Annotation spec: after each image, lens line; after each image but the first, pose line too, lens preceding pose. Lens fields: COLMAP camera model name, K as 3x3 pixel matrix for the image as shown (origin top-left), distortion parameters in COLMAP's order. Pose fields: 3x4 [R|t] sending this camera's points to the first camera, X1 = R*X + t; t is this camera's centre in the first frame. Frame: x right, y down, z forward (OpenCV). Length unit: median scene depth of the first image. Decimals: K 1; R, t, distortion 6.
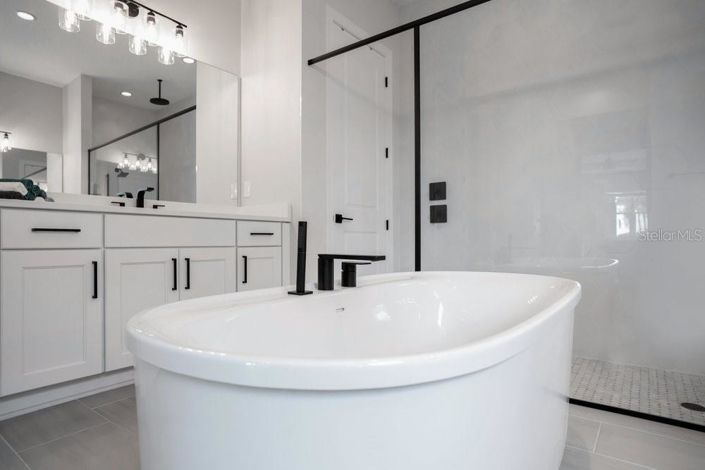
lens RADIAL K [[407.3, 0, 352.5], [0, 407.3, 235.0], [0, 0, 1]] dist [-0.026824, 0.000669]
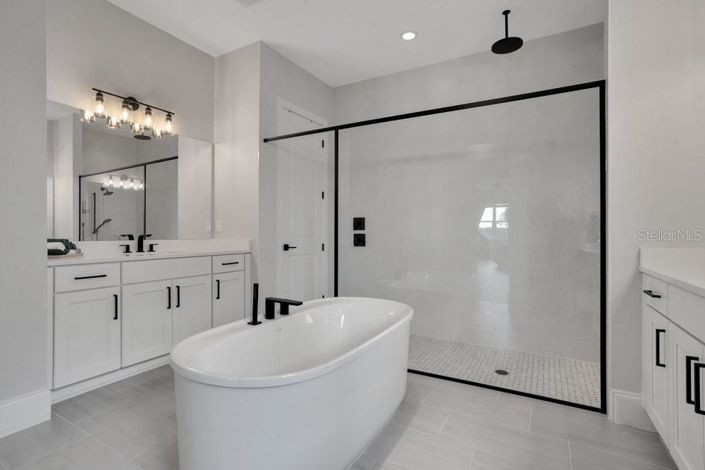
lens RADIAL K [[341.1, 0, 352.5], [0, 341.1, 235.0], [0, 0, 1]] dist [-0.023780, 0.000920]
pose [[0.991061, 0.004880, 0.133320, 0.044065], [-0.006699, 0.999890, 0.013201, -0.122598], [-0.133241, -0.013976, 0.990985, -0.242383]]
